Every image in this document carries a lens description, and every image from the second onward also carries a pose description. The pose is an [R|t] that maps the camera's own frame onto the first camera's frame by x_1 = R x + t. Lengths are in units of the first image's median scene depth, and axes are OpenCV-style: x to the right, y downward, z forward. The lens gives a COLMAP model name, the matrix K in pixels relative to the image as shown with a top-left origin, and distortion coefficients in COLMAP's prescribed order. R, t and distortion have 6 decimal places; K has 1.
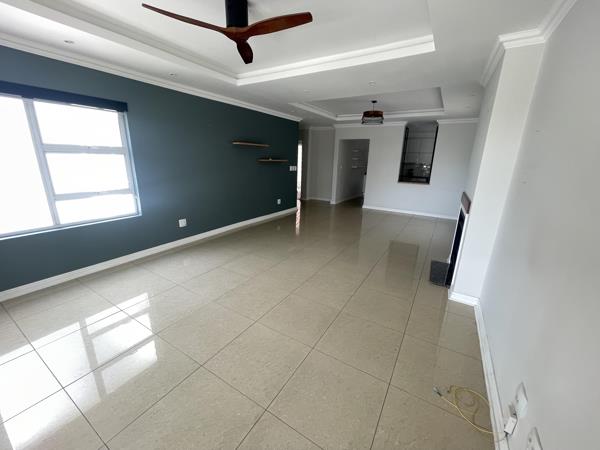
lens RADIAL K [[243.1, 0, 299.1], [0, 243.1, 225.3], [0, 0, 1]] dist [0.000331, 0.000008]
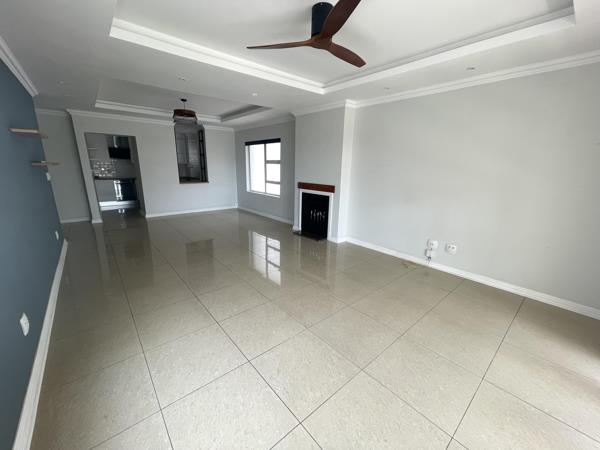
lens RADIAL K [[245.2, 0, 296.9], [0, 245.2, 227.3], [0, 0, 1]] dist [0.000388, 0.000083]
pose [[0.316329, -0.256786, 0.913234, -0.433897], [0.245562, 0.952021, 0.182634, -0.081914], [-0.916316, 0.166483, 0.364208, 0.262546]]
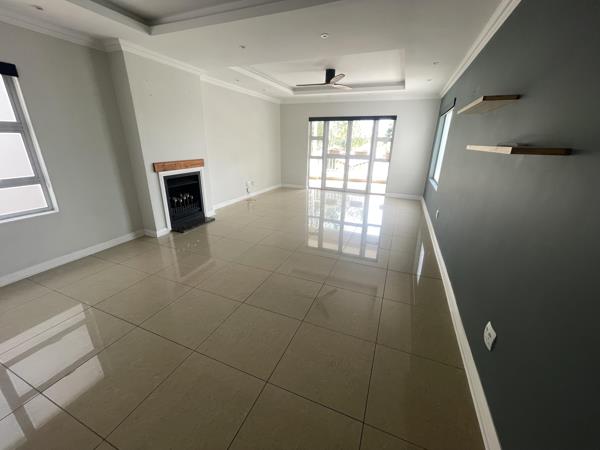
lens RADIAL K [[240.4, 0, 300.5], [0, 240.4, 225.9], [0, 0, 1]] dist [-0.002236, 0.000092]
pose [[-0.986907, 0.011953, -0.160844, 0.124239], [-0.082840, 0.818092, 0.569089, -0.292957], [0.138388, 0.574963, -0.806391, 1.092339]]
